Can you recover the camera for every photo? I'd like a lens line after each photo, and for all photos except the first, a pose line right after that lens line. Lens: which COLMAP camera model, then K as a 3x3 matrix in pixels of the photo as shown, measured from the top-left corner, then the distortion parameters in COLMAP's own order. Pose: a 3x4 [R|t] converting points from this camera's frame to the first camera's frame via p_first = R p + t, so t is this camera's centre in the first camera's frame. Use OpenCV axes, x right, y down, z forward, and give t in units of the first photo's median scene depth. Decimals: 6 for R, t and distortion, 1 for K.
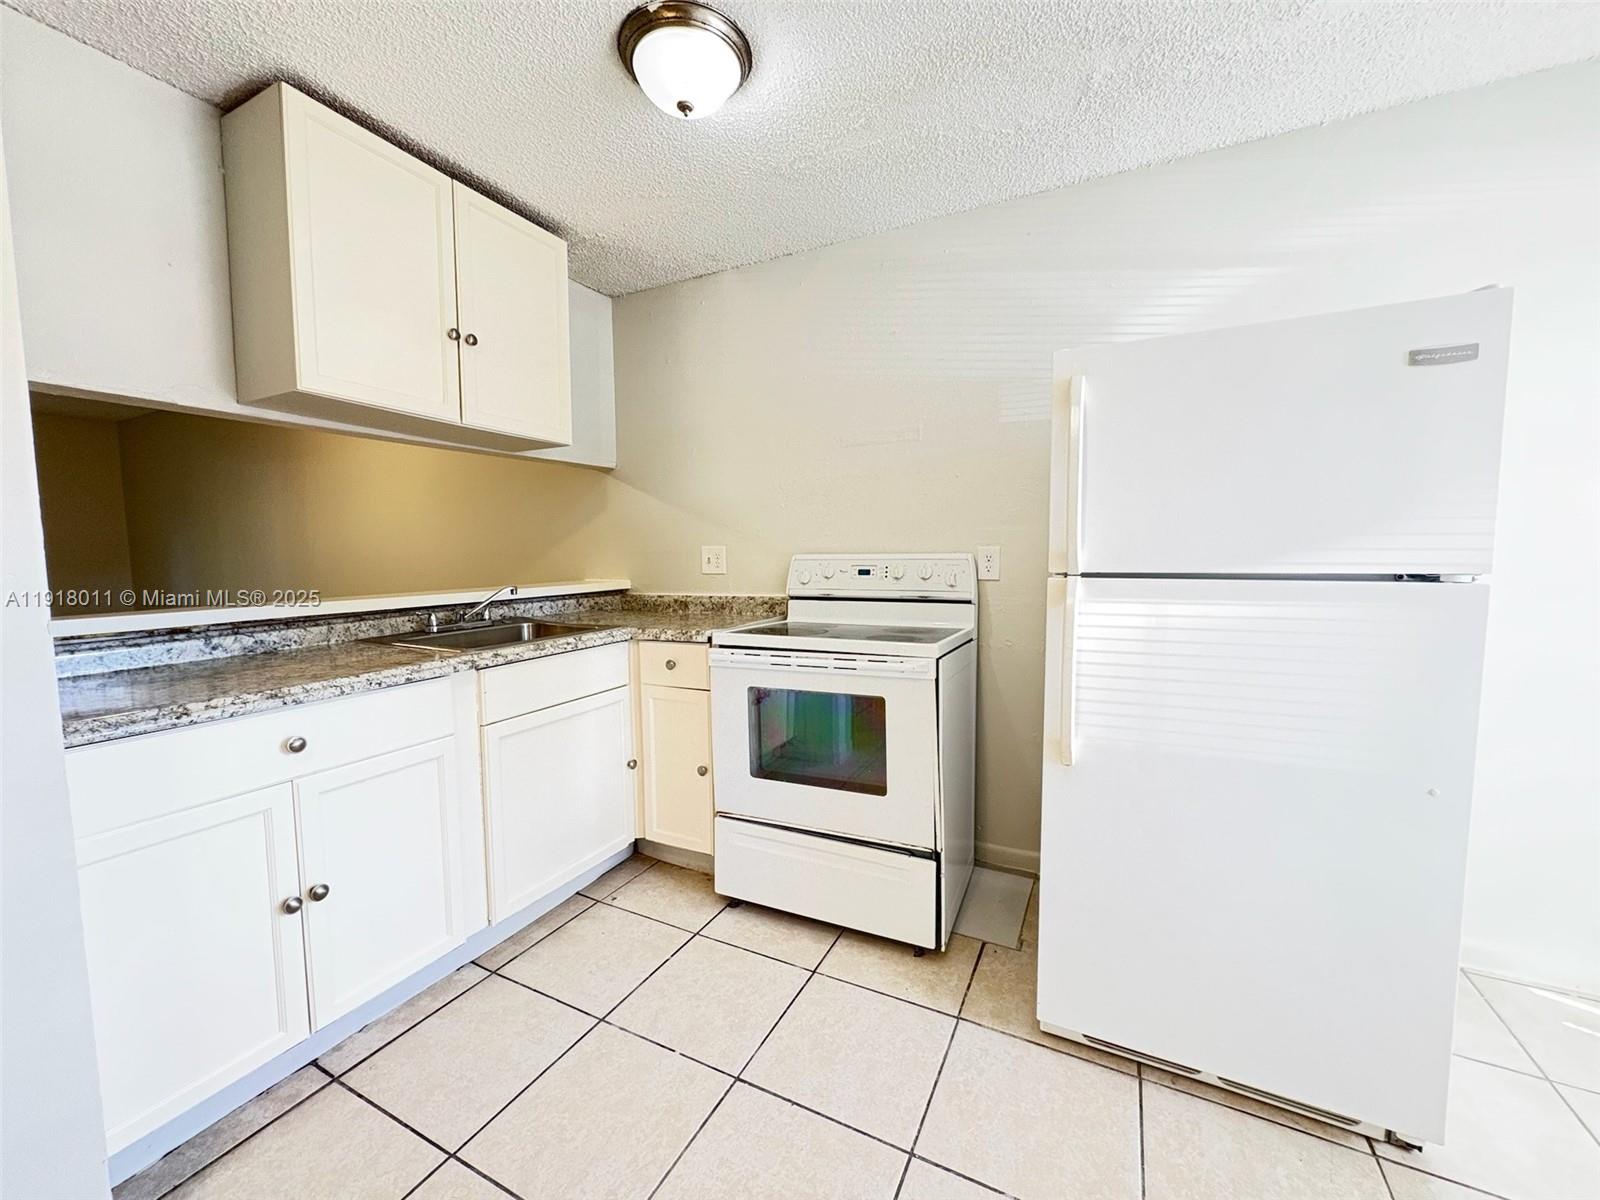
lens RADIAL K [[635.5, 0, 798.3], [0, 635.5, 598.5], [0, 0, 1]] dist [0.002019, -0.000391]
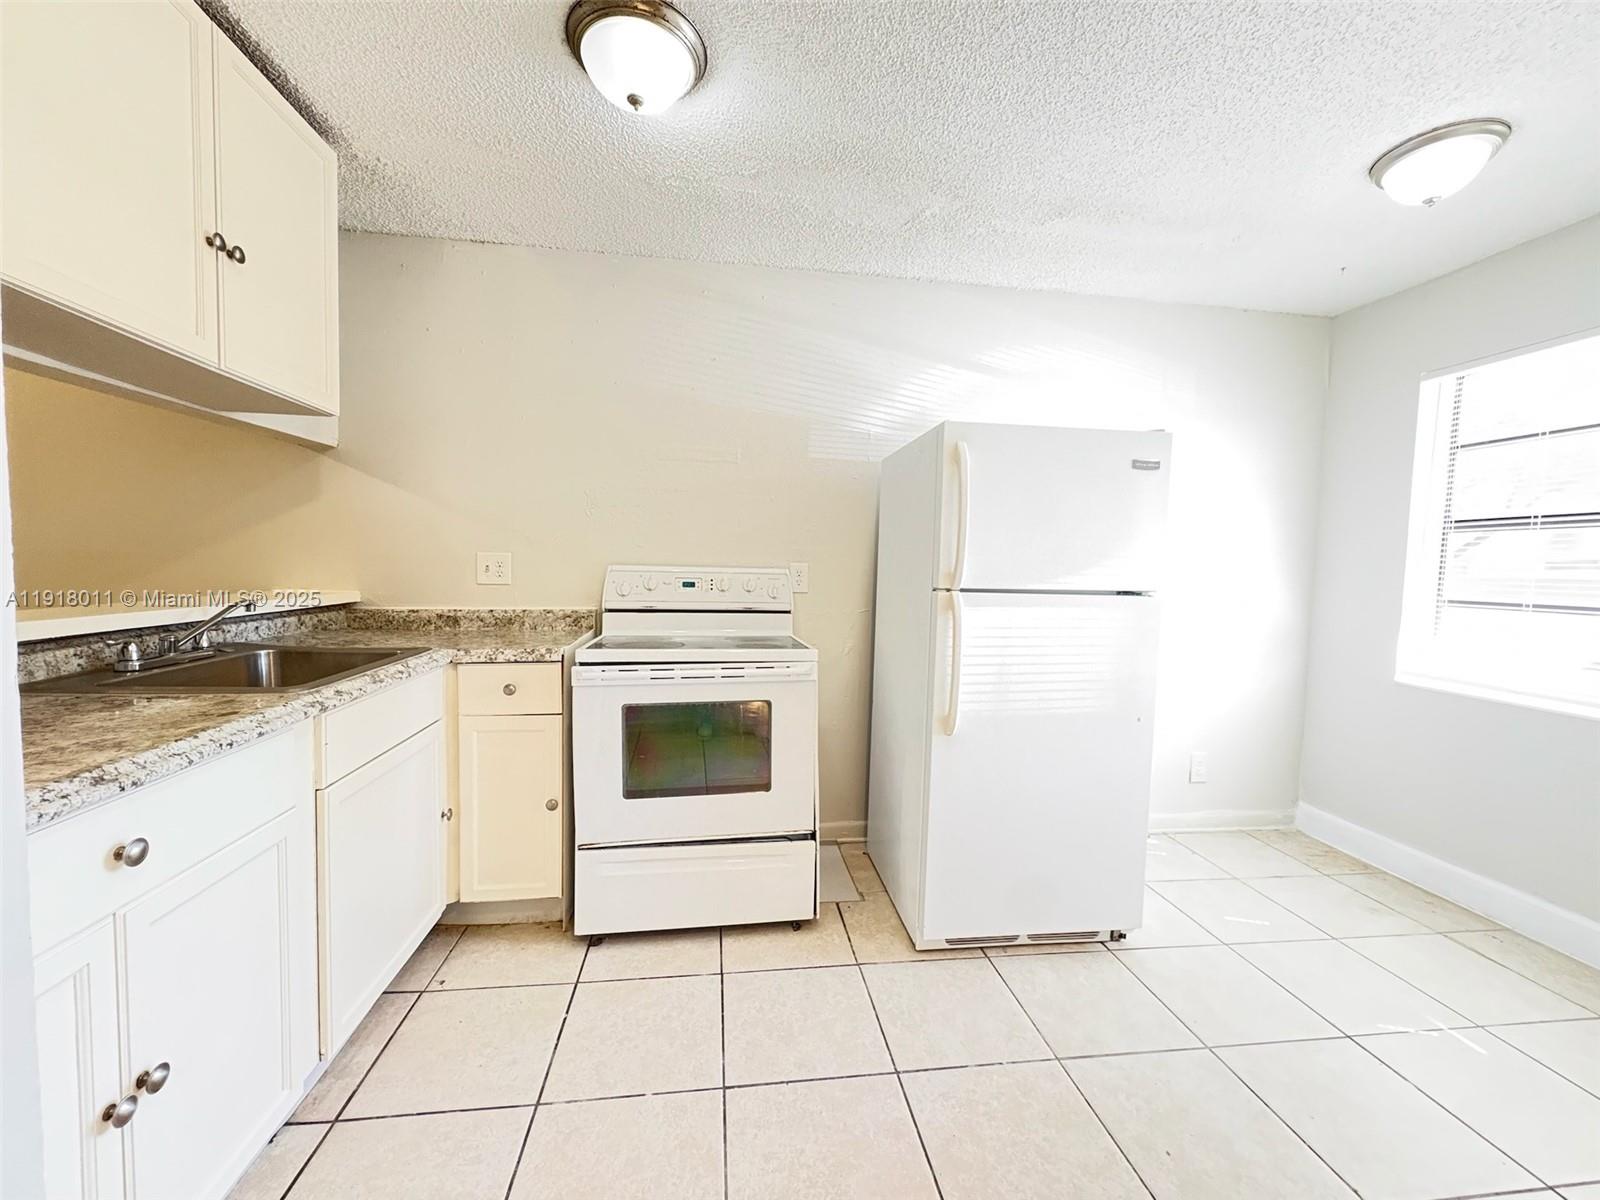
lens RADIAL K [[635.5, 0, 799.2], [0, 635.5, 598.2], [0, 0, 1]] dist [0.002019, -0.000391]
pose [[0.823279, -0.003321, 0.567628, -0.402028], [0.012440, 0.999848, -0.012193, -0.005334], [-0.567501, 0.017100, 0.823195, 0.063156]]
